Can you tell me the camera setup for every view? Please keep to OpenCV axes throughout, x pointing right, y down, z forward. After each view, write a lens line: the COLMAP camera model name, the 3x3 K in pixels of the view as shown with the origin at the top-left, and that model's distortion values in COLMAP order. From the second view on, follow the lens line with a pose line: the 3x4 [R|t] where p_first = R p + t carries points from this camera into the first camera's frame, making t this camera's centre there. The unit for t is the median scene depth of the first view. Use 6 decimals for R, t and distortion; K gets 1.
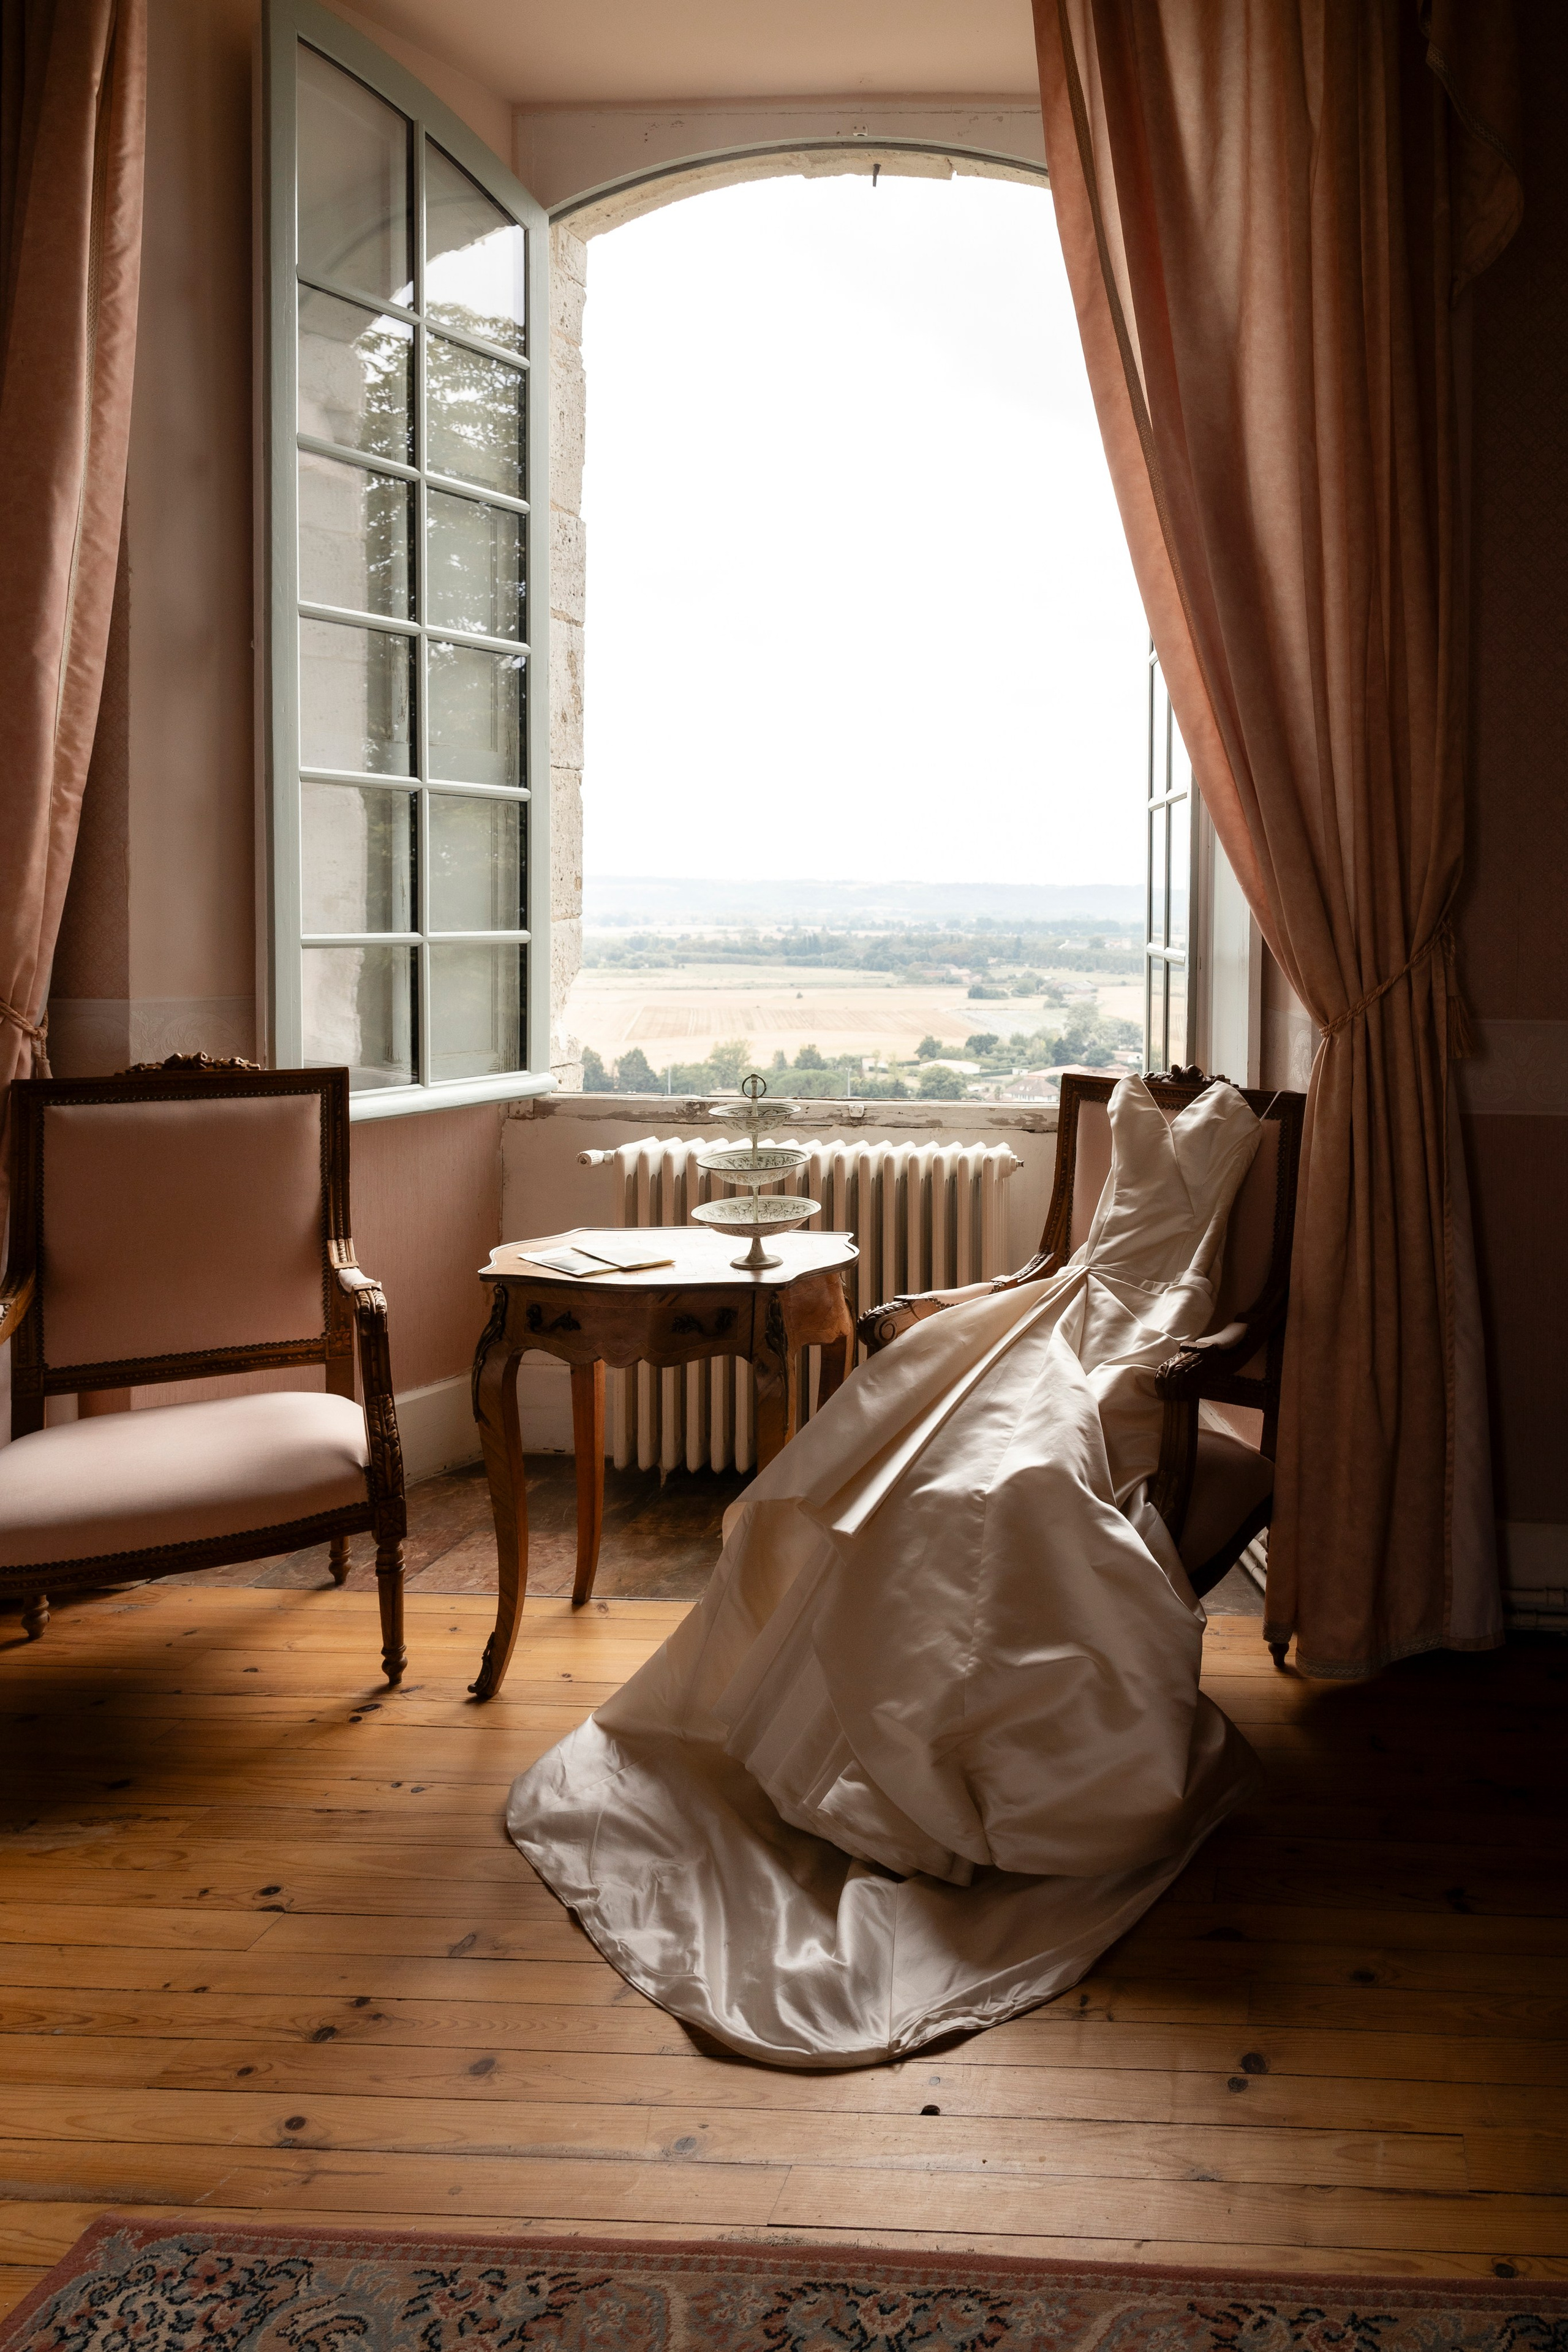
lens RADIAL K [[1476.7, 0, 784.0], [0, 1476.7, 1176.0], [0, 0, 1]] dist [0.001461, 0.000214]
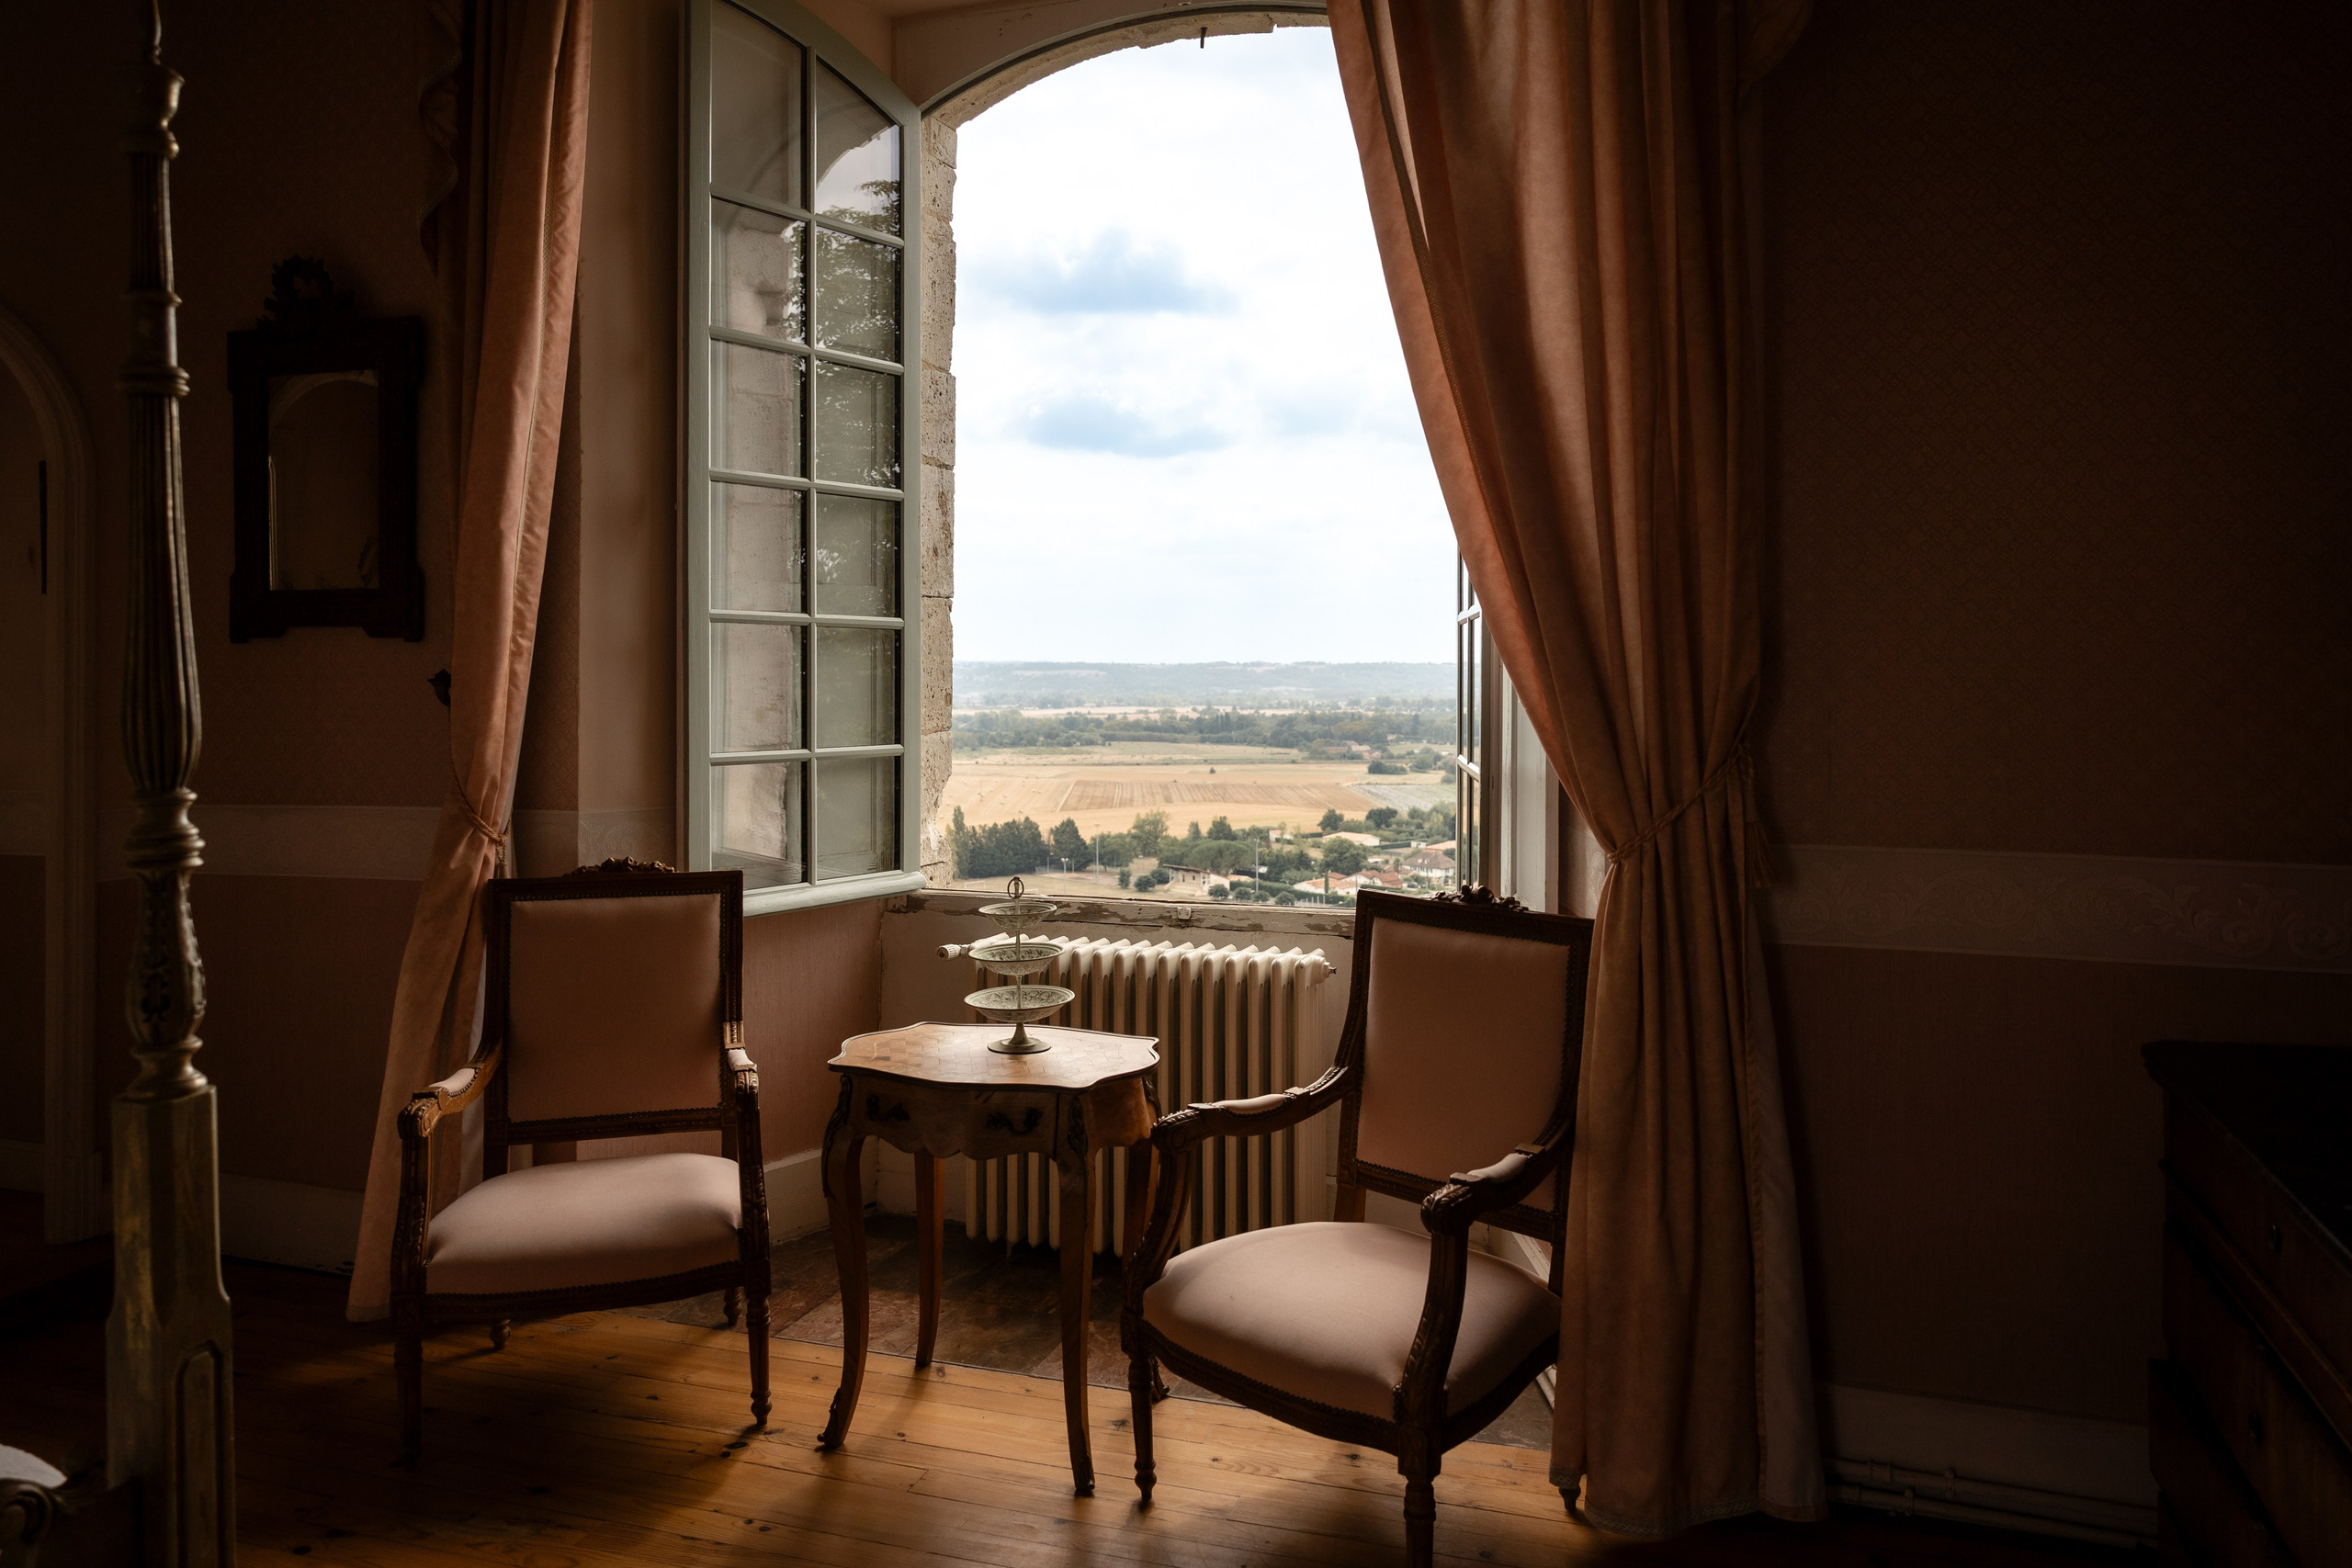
lens RADIAL K [[1317.9, 0, 1176.0], [0, 1317.9, 784.0], [0, 0, 1]] dist [0.000012, 0.000336]
pose [[0.972980, -0.003983, -0.230854, 0.270720], [-0.001750, 0.999695, -0.024625, -0.117101], [0.230882, 0.024364, 0.972677, 0.083006]]
